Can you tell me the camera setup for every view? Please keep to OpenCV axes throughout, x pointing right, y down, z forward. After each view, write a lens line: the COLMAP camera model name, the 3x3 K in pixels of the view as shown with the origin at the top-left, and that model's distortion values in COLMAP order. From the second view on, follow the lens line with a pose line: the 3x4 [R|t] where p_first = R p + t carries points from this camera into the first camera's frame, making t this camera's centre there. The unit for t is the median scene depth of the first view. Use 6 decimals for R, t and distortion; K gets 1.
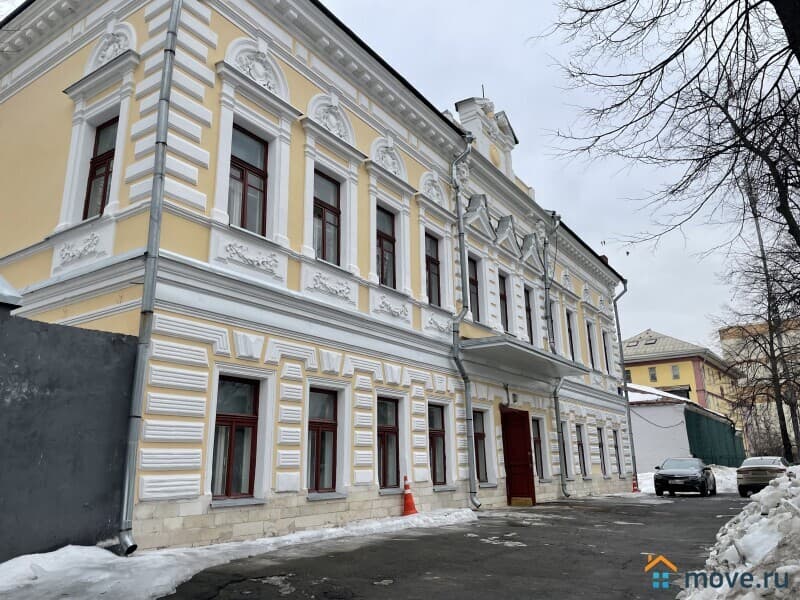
lens RADIAL K [[613.6, 0, 400.5], [0, 613.6, 297.2], [0, 0, 1]] dist [0.096923, 0.001059]
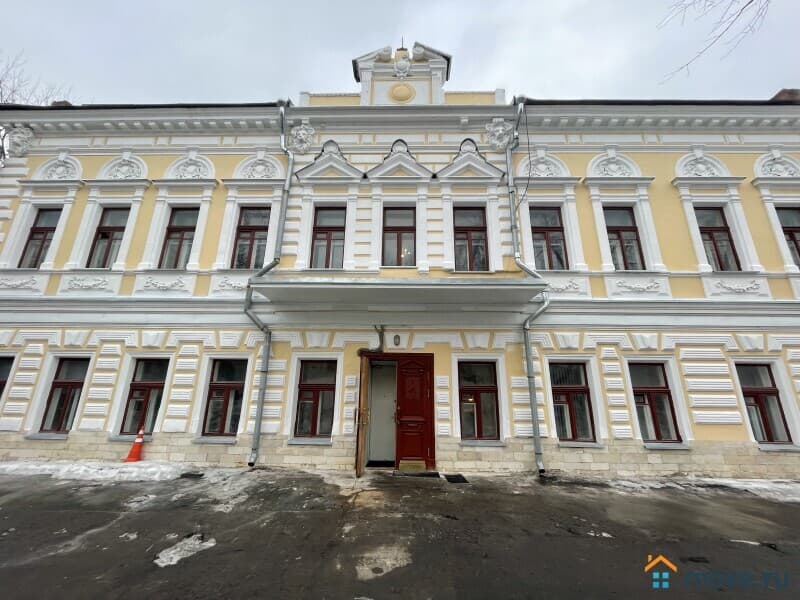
lens RADIAL K [[317.1, 0, 463.1], [0, 317.1, 336.9], [0, 0, 1]] dist [-0.007118, -0.000134]
pose [[0.543809, -0.195104, -0.816215, 0.224805], [0.202533, 0.974363, -0.097968, 0.085088], [0.814403, -0.112035, 0.569382, 0.324470]]
